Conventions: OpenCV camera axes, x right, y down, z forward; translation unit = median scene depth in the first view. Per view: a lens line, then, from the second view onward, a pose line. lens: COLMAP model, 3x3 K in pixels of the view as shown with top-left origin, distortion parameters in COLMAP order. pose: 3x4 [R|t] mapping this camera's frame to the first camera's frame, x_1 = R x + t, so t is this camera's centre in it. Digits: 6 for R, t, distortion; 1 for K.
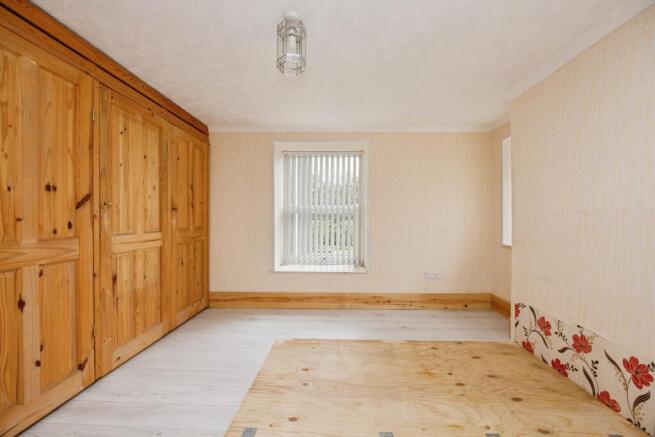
lens RADIAL K [[286.4, 0, 327.5], [0, 286.4, 218.5], [0, 0, 1]] dist [-0.014555, 0.000502]
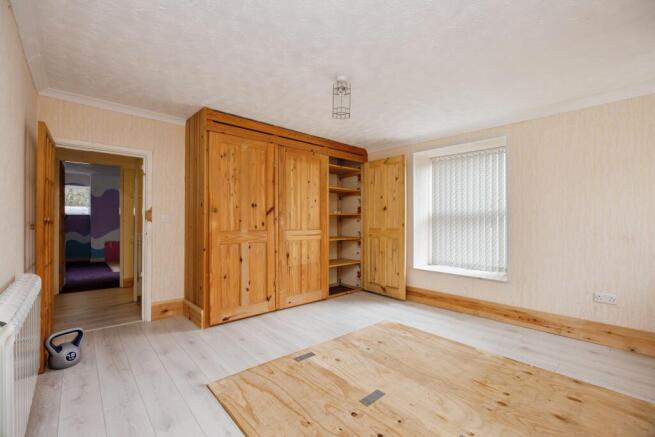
lens RADIAL K [[286.4, 0, 327.5], [0, 286.4, 218.5], [0, 0, 1]] dist [-0.014555, 0.000502]
pose [[0.693263, -0.002481, -0.720680, 0.654409], [-0.003960, 0.999966, -0.007252, -0.000856], [0.720674, 0.007882, 0.693230, -0.033883]]
